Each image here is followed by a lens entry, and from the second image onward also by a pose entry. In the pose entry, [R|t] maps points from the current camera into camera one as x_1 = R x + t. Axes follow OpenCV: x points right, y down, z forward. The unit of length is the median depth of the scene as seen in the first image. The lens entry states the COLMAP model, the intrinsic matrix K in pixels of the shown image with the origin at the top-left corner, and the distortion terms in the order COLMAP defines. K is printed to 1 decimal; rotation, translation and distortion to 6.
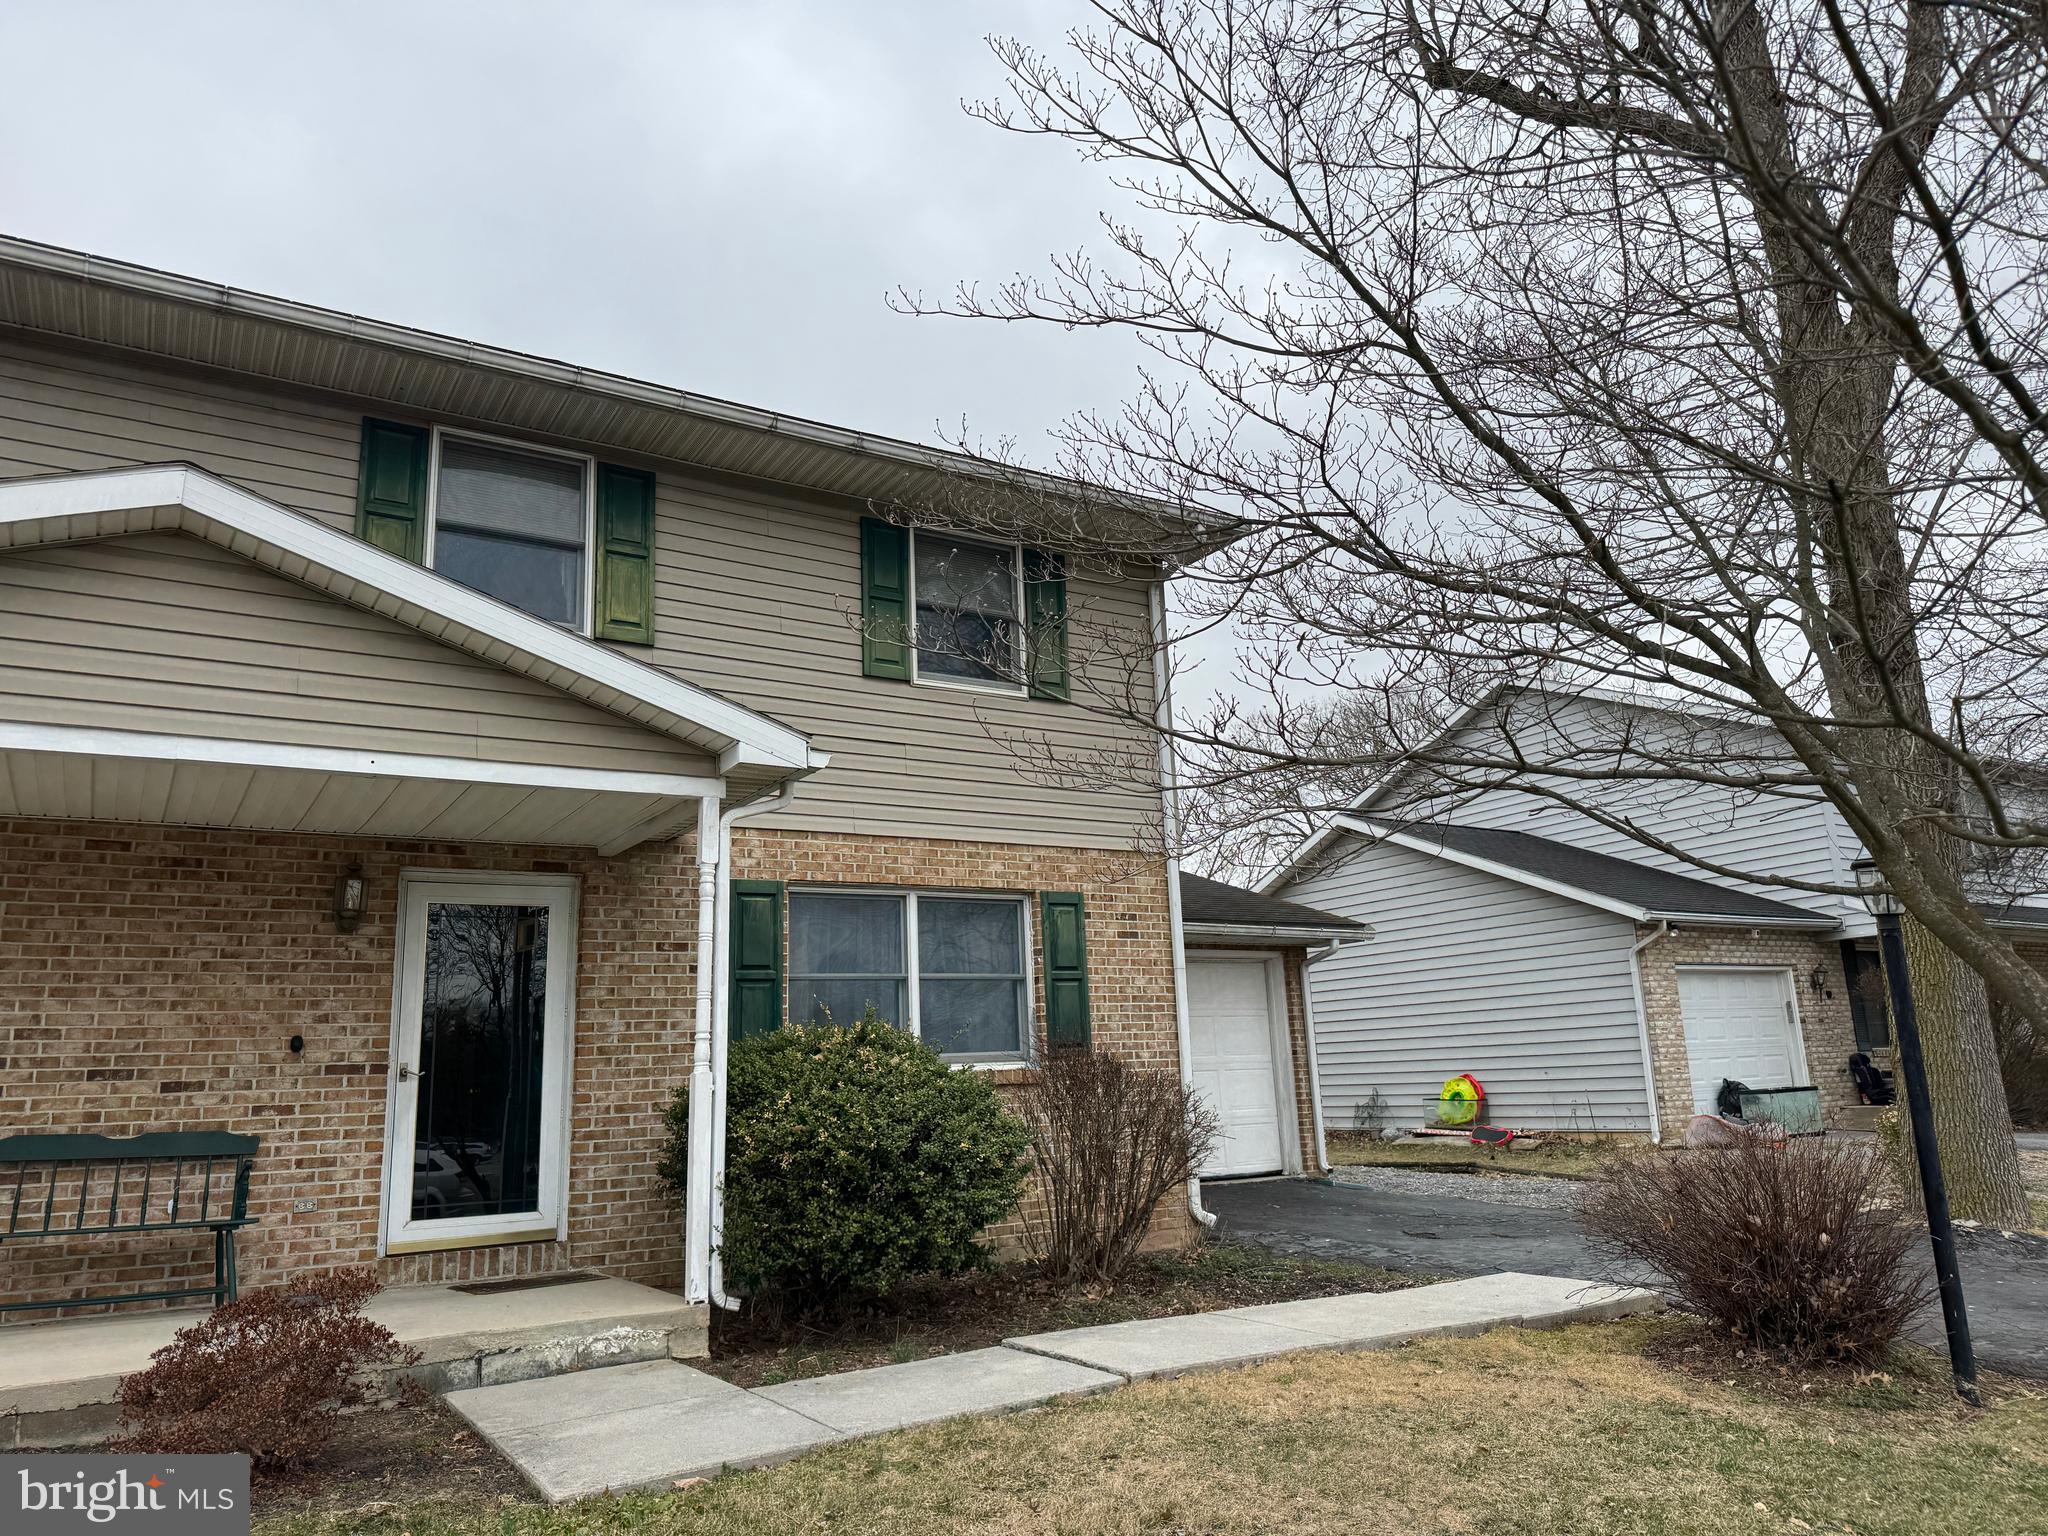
lens RADIAL K [[1434.6, 0, 1028.7], [0, 1434.6, 742.1], [0, 0, 1]] dist [0.064350, -0.092213]
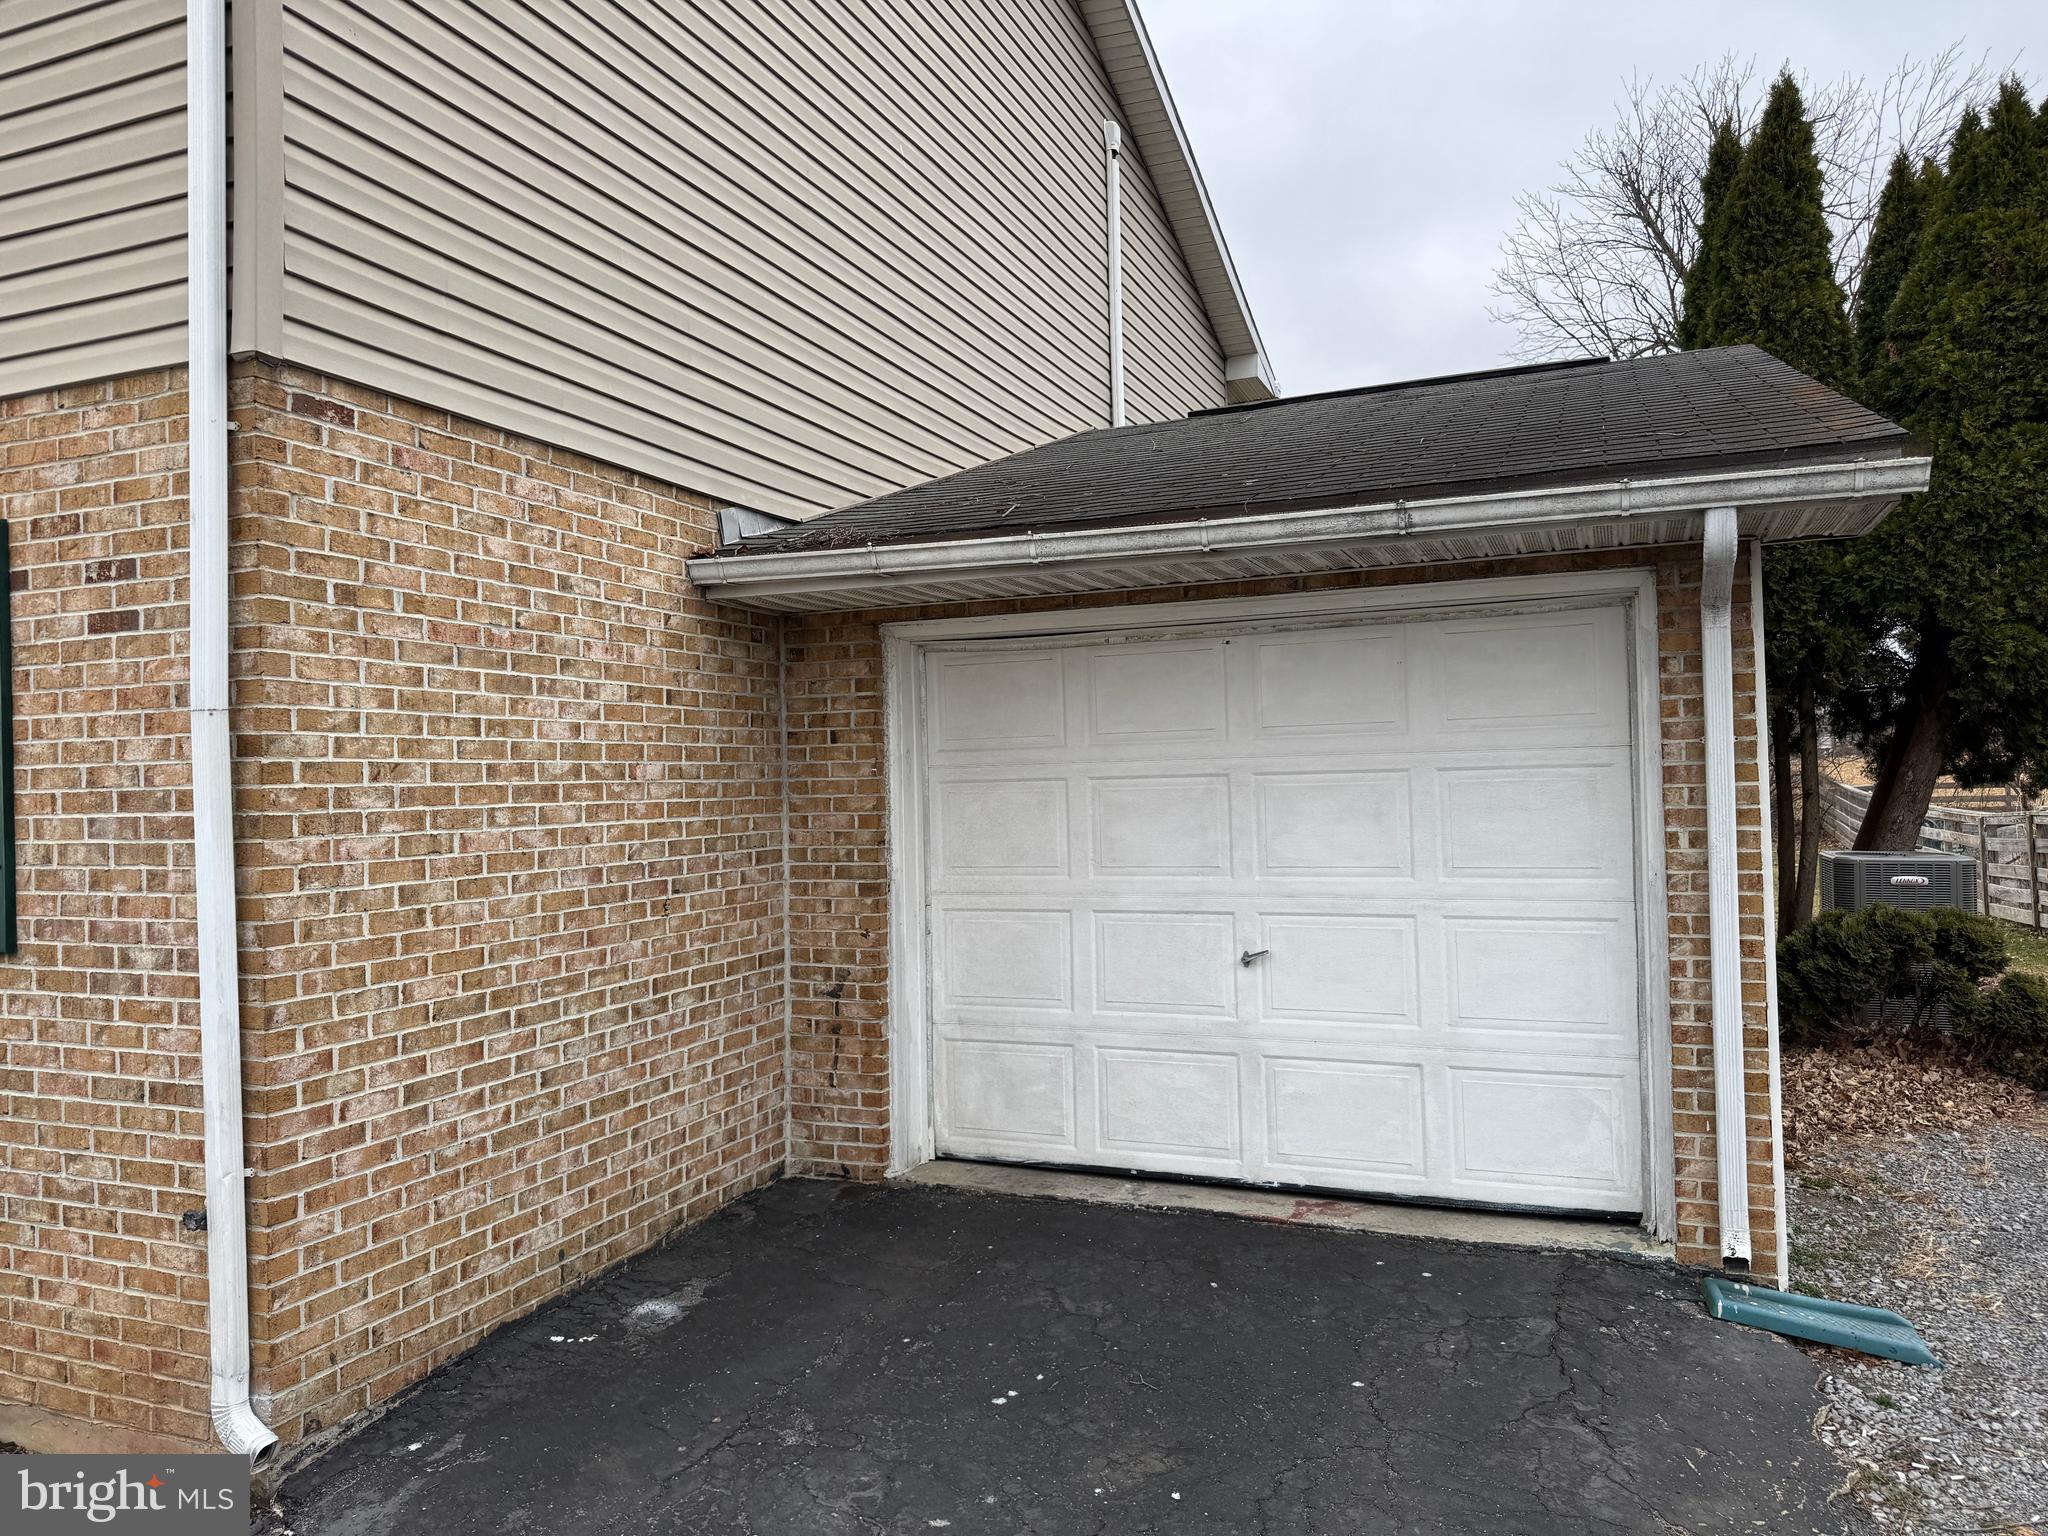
lens RADIAL K [[1395.3, 0, 1024.0], [0, 1395.3, 768.0], [0, 0, 1]] dist [0.071157, -0.082624]
pose [[0.585497, 0.017882, -0.810477, 0.517804], [0.185592, 0.970248, 0.155481, 0.168675], [0.789144, -0.241452, 0.564759, 1.049511]]
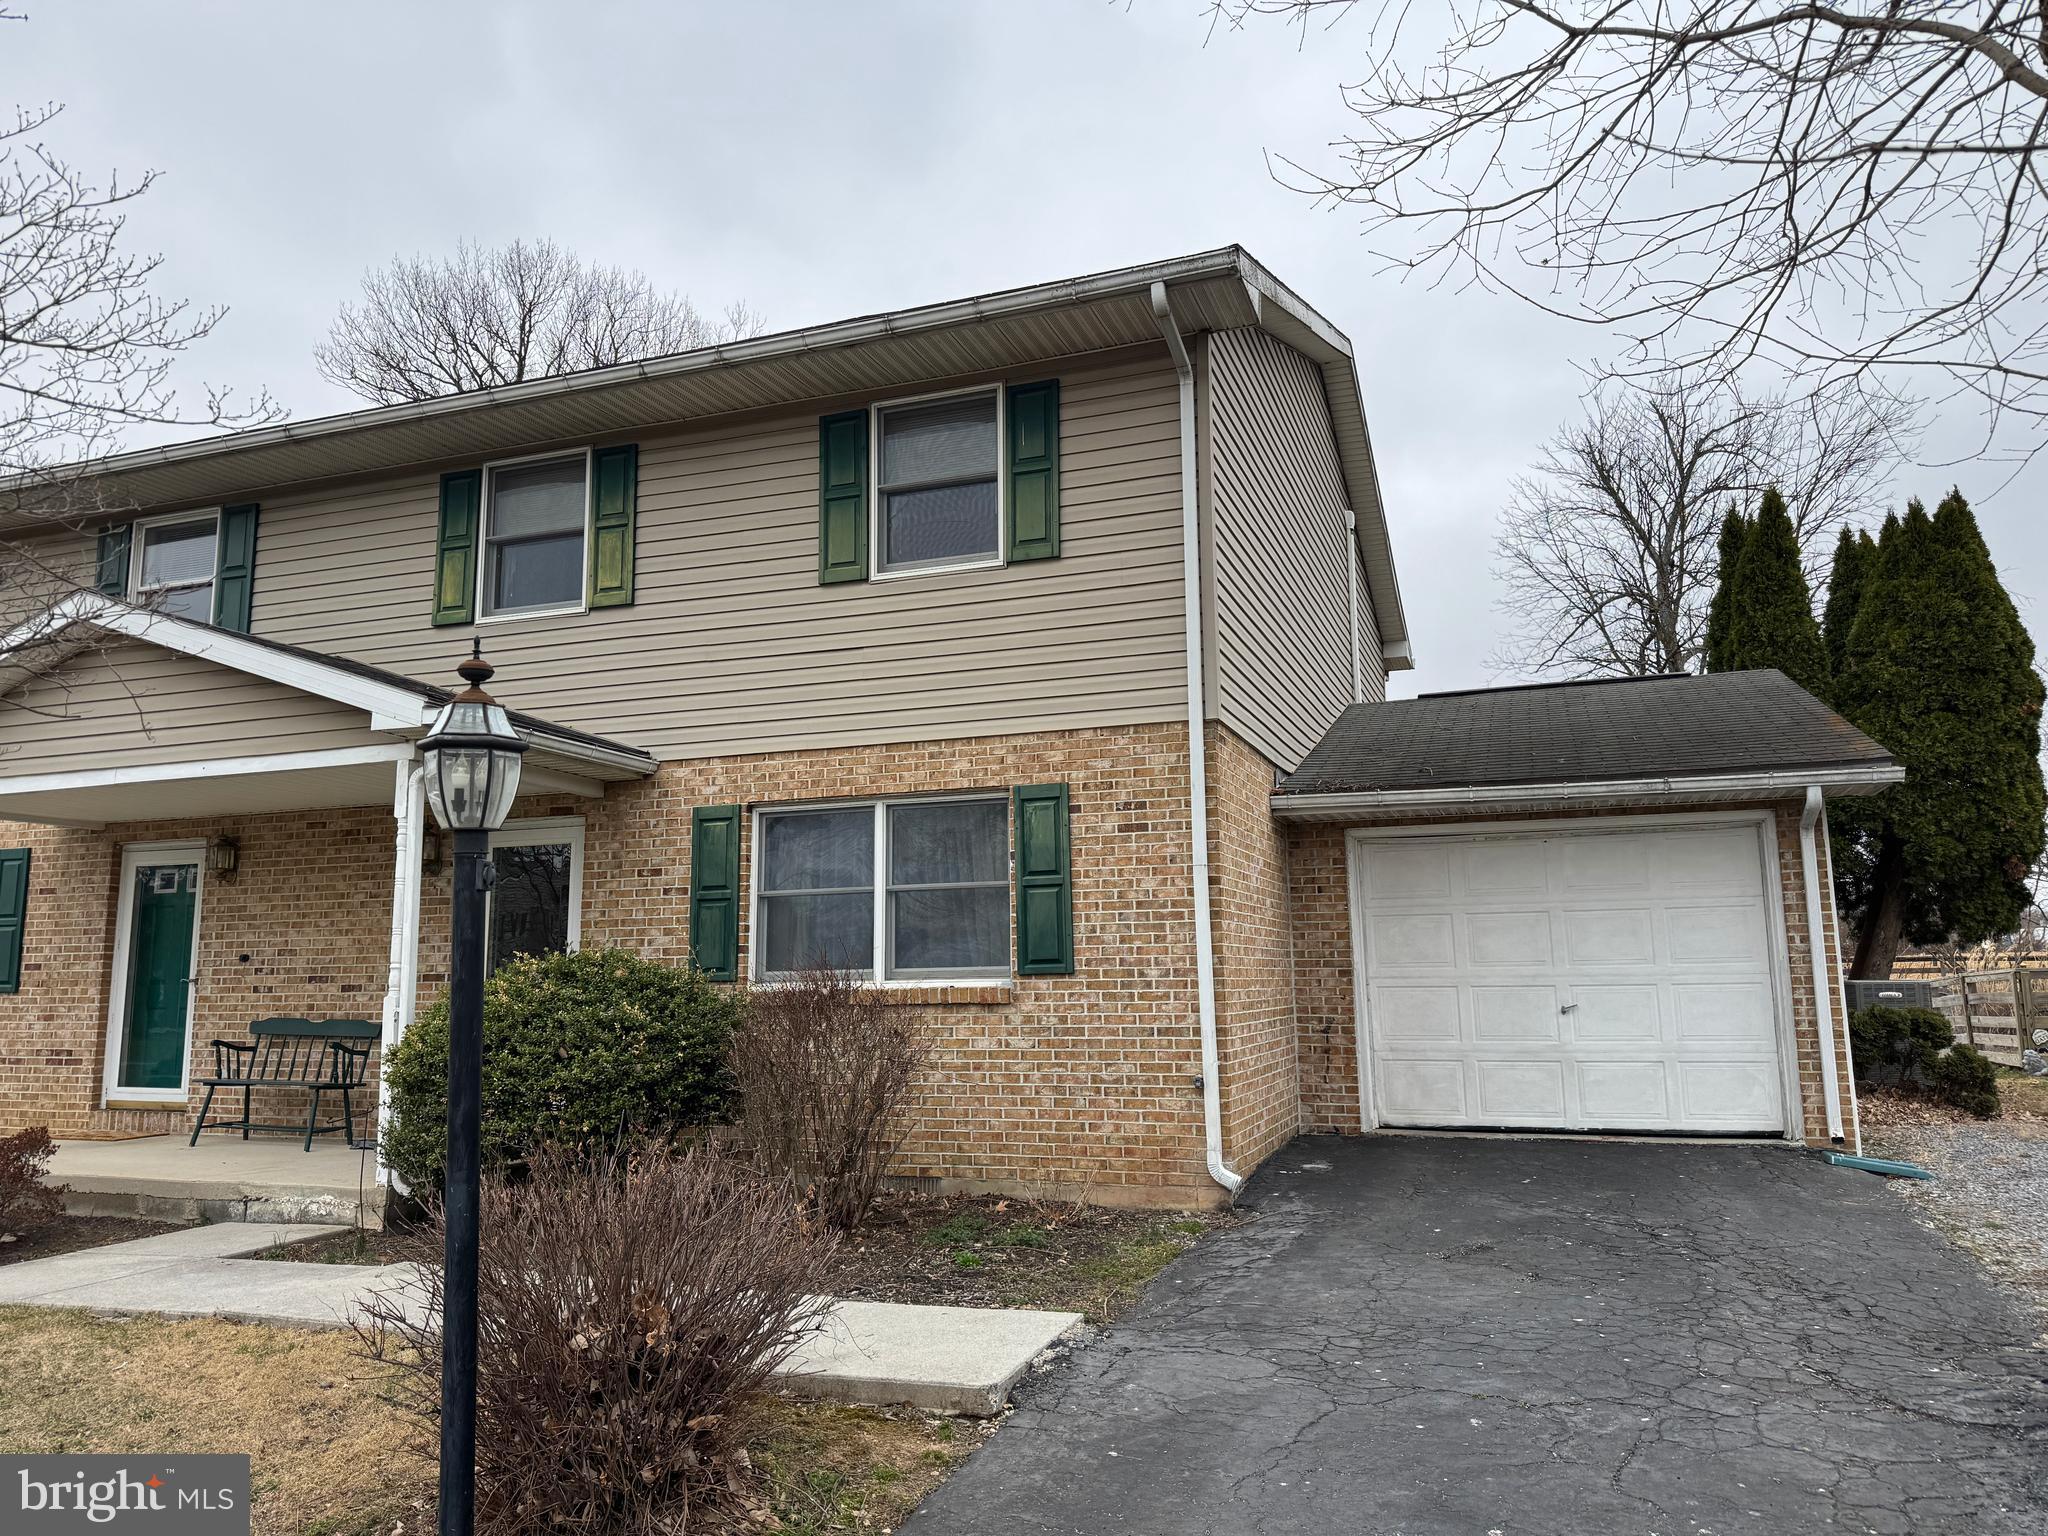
lens RADIAL K [[1406.4, 0, 1024.0], [0, 1406.4, 768.0], [0, 0, 1]] dist [0.093238, -0.133825]
pose [[0.616155, -0.086484, -0.782863, 0.712483], [0.171619, 0.984813, 0.026279, 0.074656], [0.768701, -0.150546, 0.621639, 0.497421]]
